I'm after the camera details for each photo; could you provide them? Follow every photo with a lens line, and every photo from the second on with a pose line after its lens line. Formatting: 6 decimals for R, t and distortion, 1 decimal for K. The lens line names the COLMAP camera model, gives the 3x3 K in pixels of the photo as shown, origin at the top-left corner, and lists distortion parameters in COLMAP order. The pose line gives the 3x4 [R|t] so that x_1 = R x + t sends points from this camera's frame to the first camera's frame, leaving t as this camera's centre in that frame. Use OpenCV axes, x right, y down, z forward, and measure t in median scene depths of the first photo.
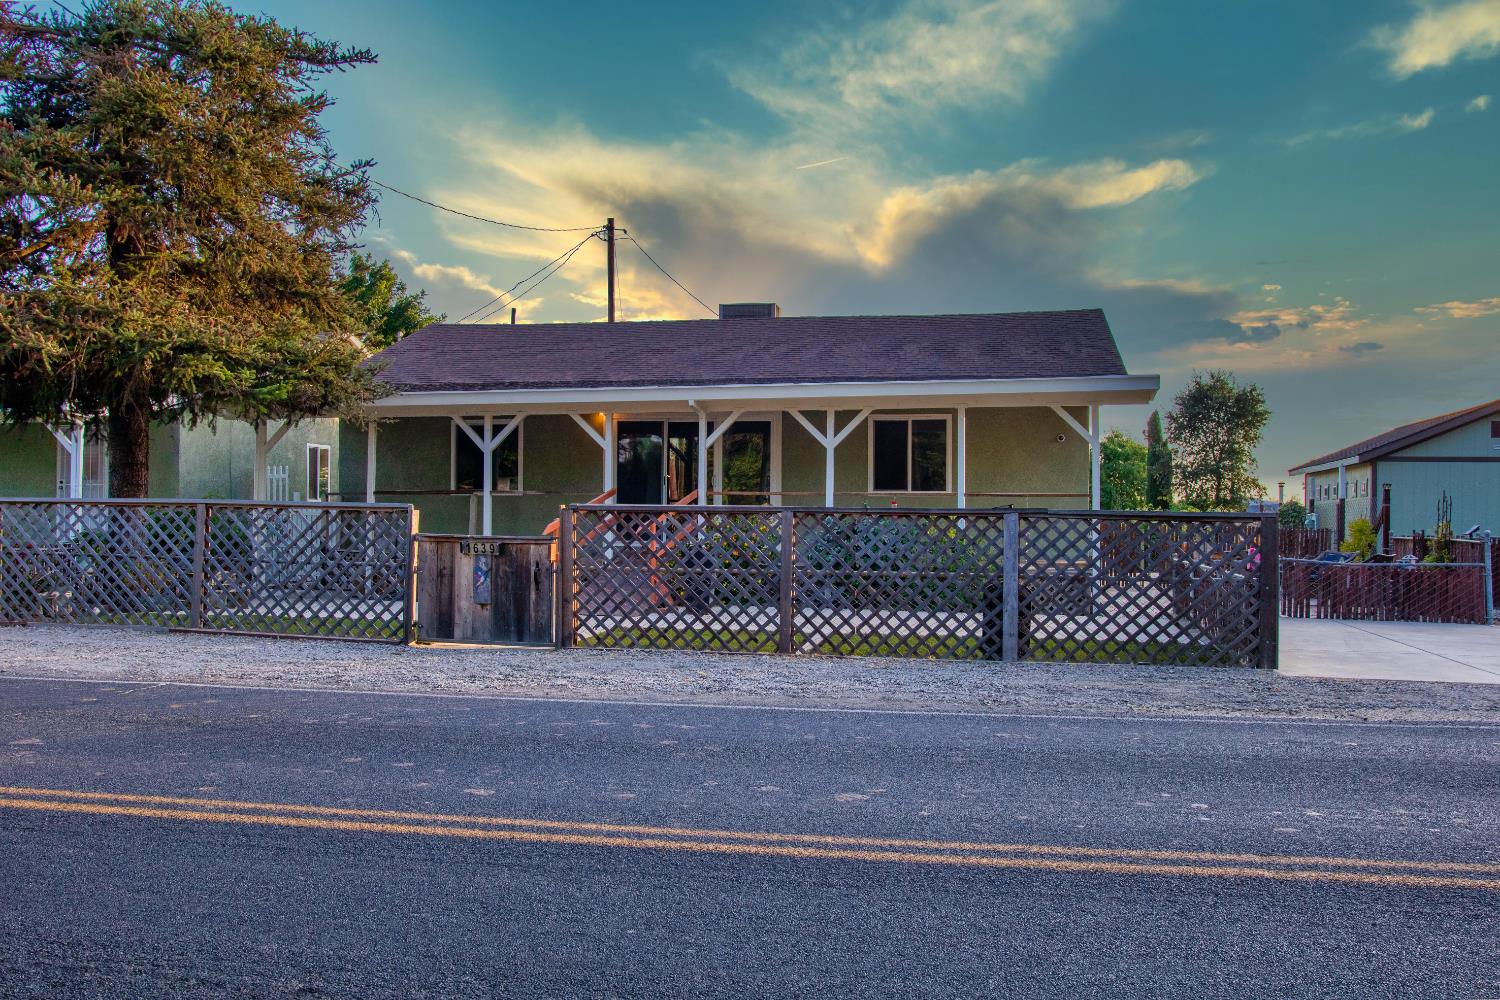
lens RADIAL K [[1261.1, 0, 750.0], [0, 1261.1, 500.0], [0, 0, 1]] dist [-0.088906, 0.079346]
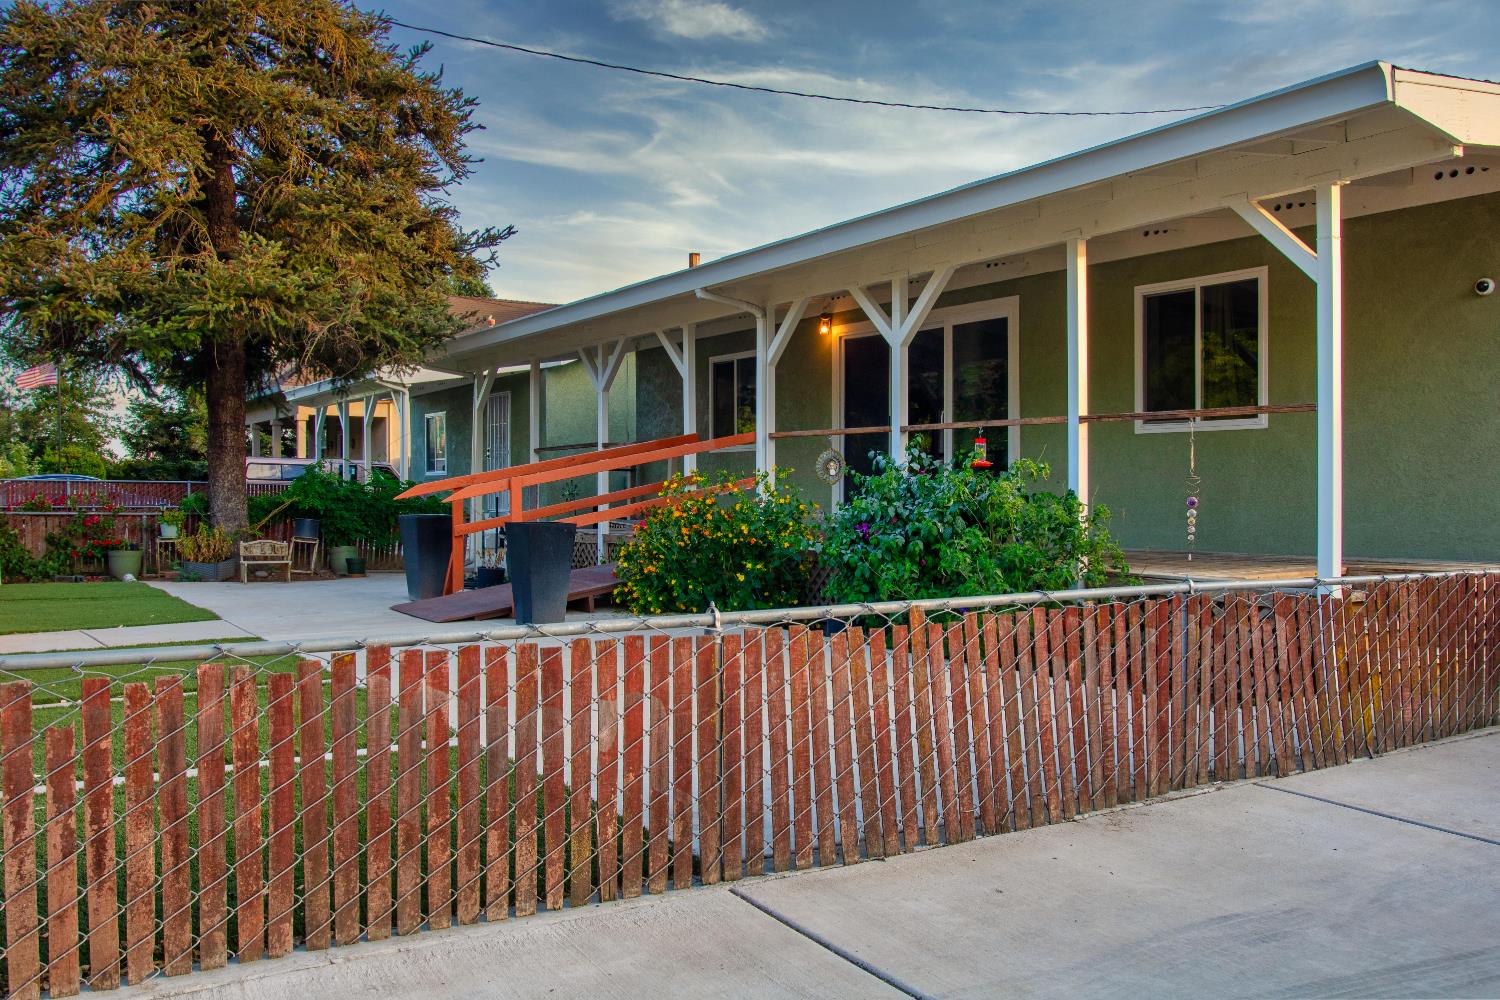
lens RADIAL K [[1261.1, 0, 750.0], [0, 1261.1, 500.0], [0, 0, 1]] dist [-0.088906, 0.079346]
pose [[0.693589, 0.001231, -0.720370, 0.394193], [0.013028, 0.999814, 0.014252, 0.016913], [0.720253, -0.019270, 0.693443, 0.528265]]
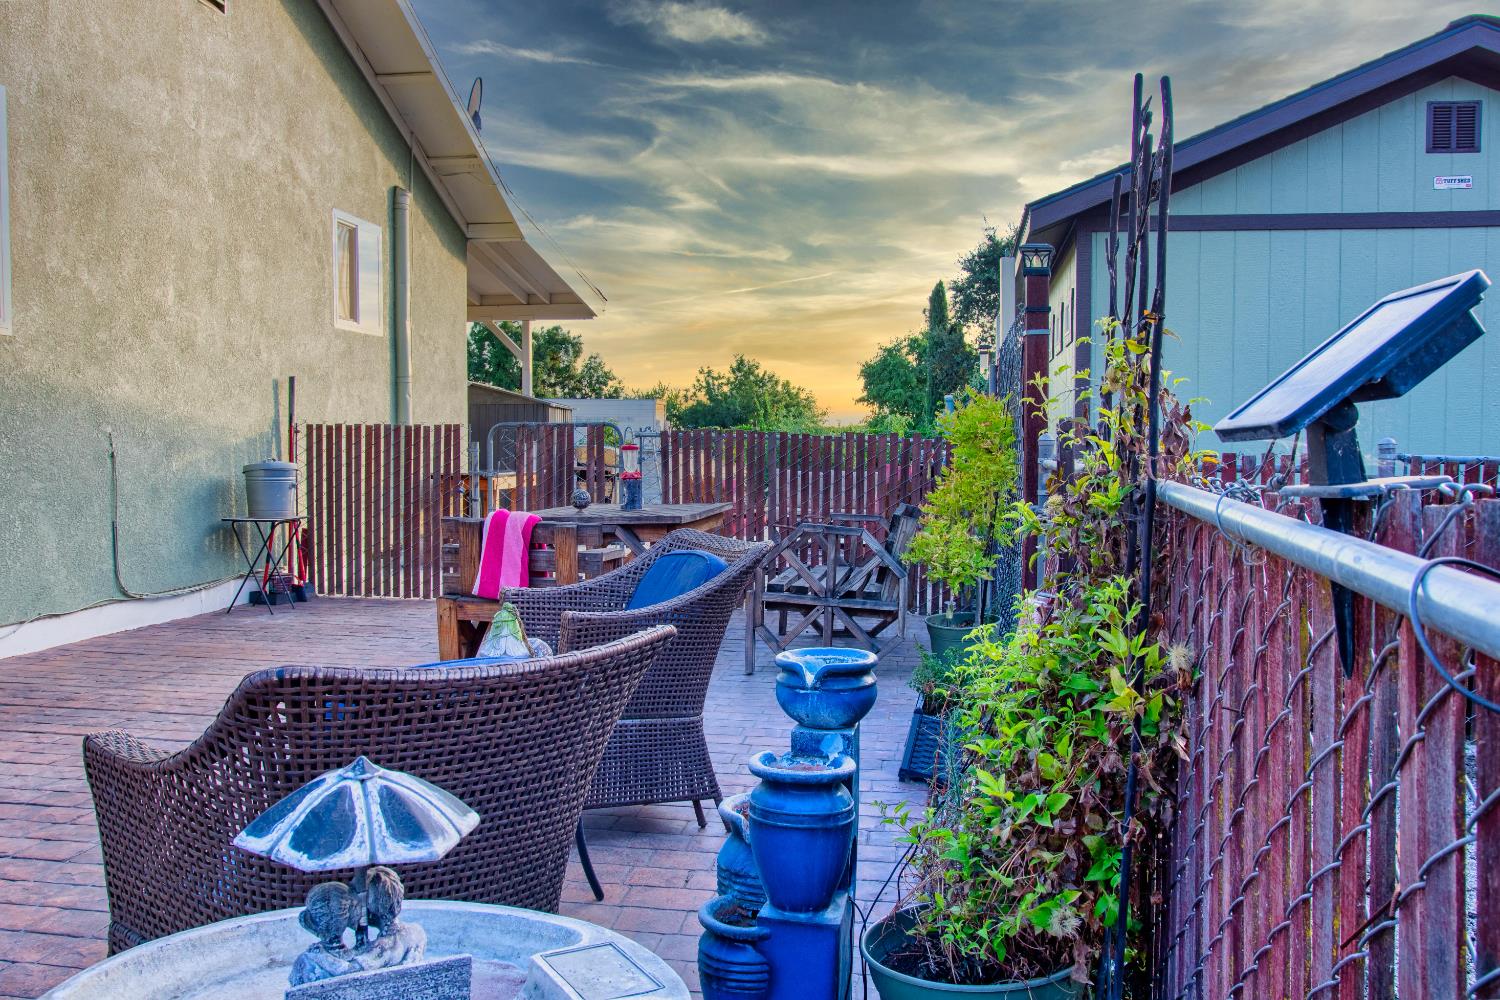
lens RADIAL K [[1261.1, 0, 750.0], [0, 1261.1, 500.0], [0, 0, 1]] dist [-0.088906, 0.079346]
pose [[0.997646, -0.015741, 0.066747, 0.488900], [0.011571, 0.997983, 0.062414, 0.024862], [-0.067595, -0.061495, 0.995816, 0.834193]]
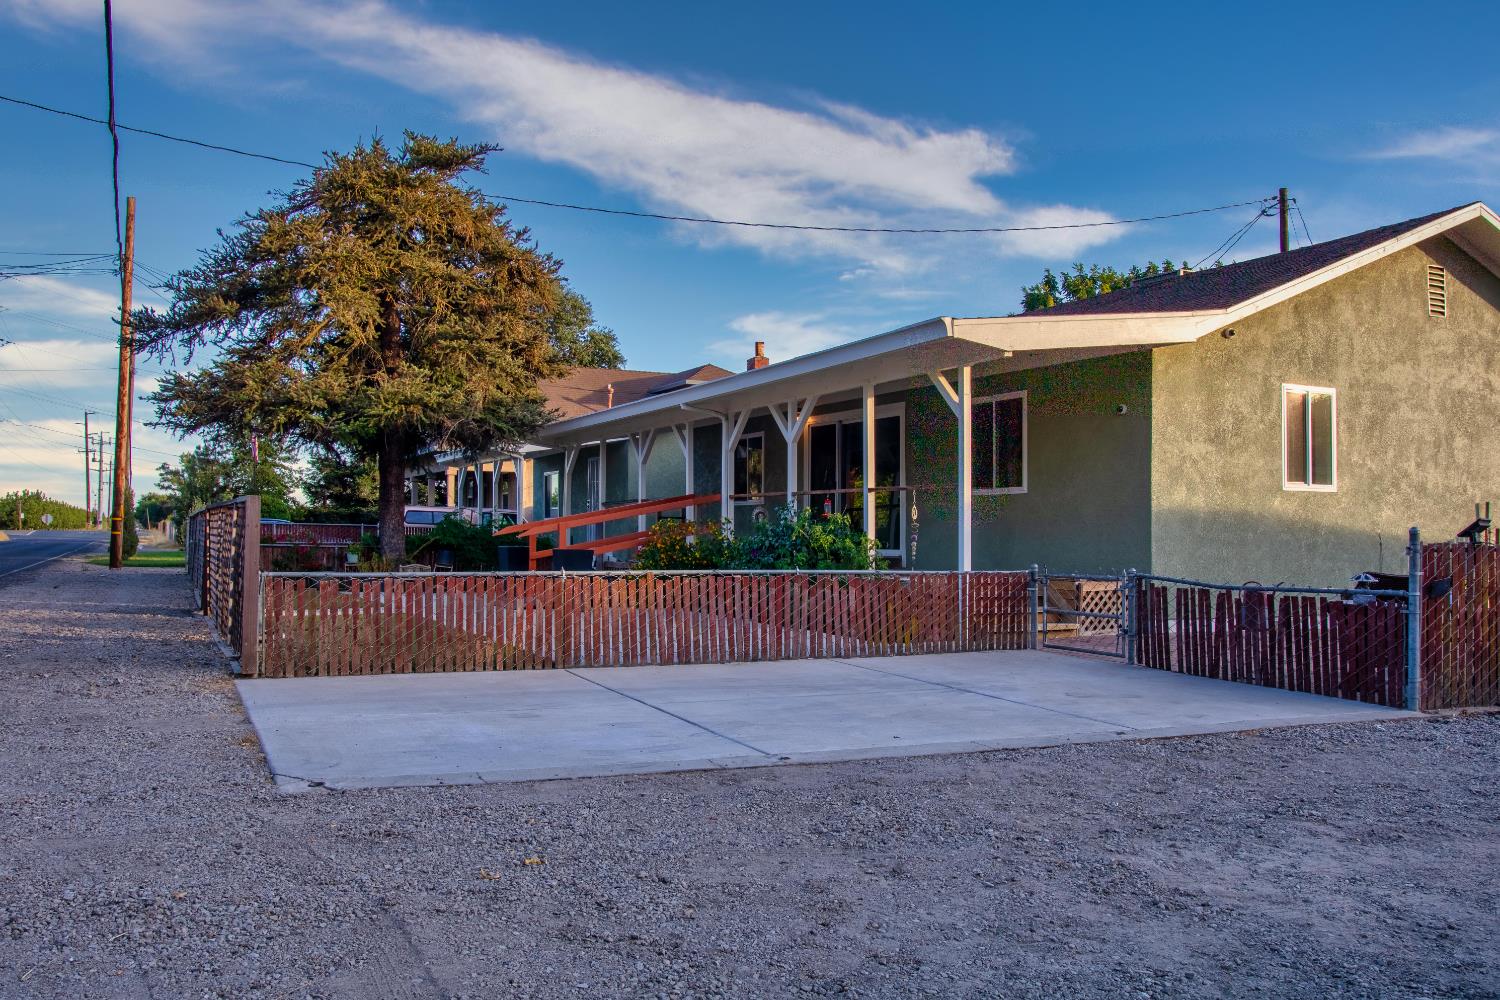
lens RADIAL K [[1261.1, 0, 750.0], [0, 1261.1, 500.0], [0, 0, 1]] dist [-0.088906, 0.079346]
pose [[0.604408, -0.024180, -0.796308, 0.719729], [0.007974, 0.999673, -0.024303, 0.020374], [0.796635, 0.008339, 0.604403, 0.400432]]
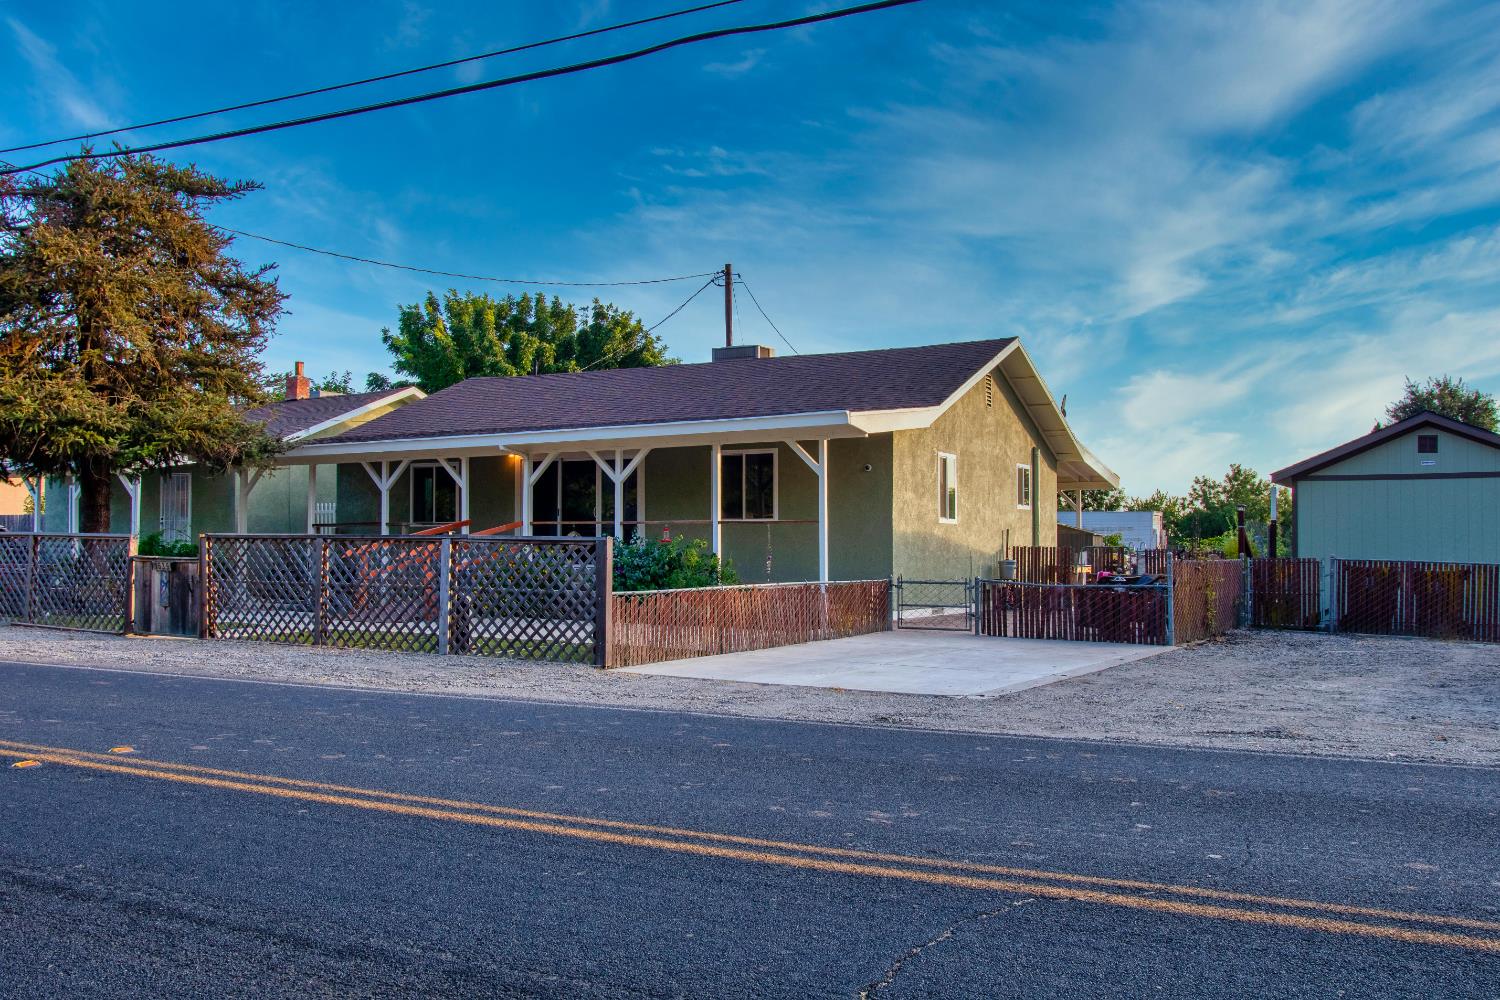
lens RADIAL K [[1304.7, 0, 773.7], [0, 1304.7, 496.0], [0, 0, 1]] dist [-0.092969, 0.016107]
pose [[0.956967, -0.017647, -0.289658, 0.509164], [0.010641, 0.999612, -0.025746, 0.002804], [0.290000, 0.021556, 0.956784, -0.087147]]
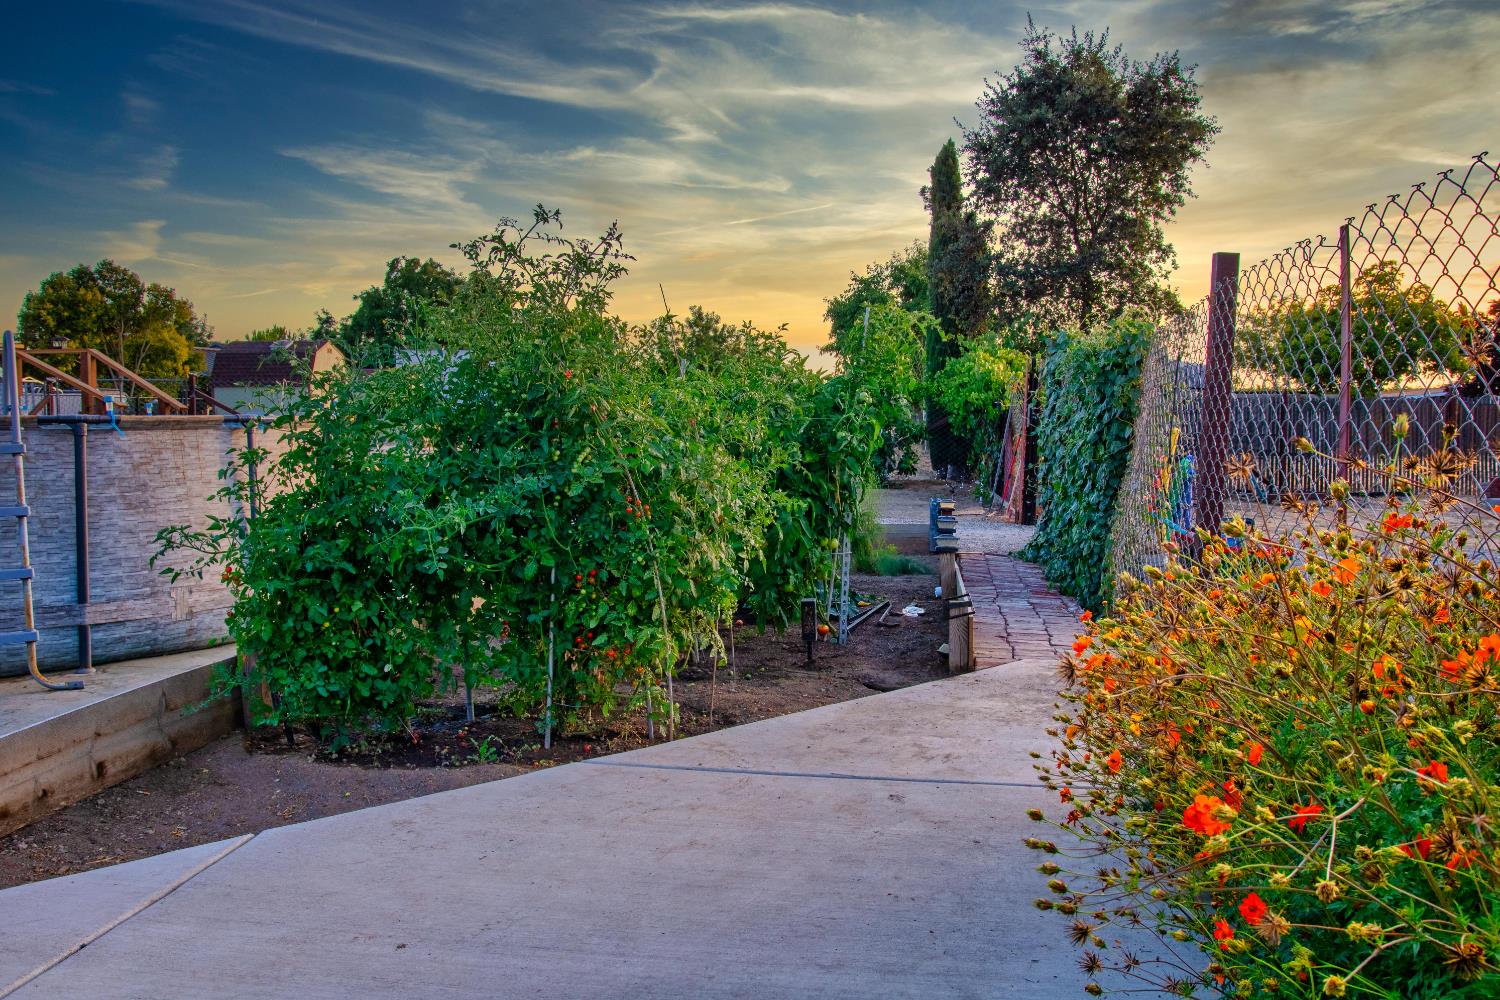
lens RADIAL K [[1261.1, 0, 750.0], [0, 1261.1, 500.0], [0, 0, 1]] dist [-0.088906, 0.079346]
pose [[0.996269, -0.017934, 0.084418, 0.636193], [0.010220, 0.995805, 0.090934, 0.040759], [-0.085695, -0.089732, 0.992272, 1.648446]]
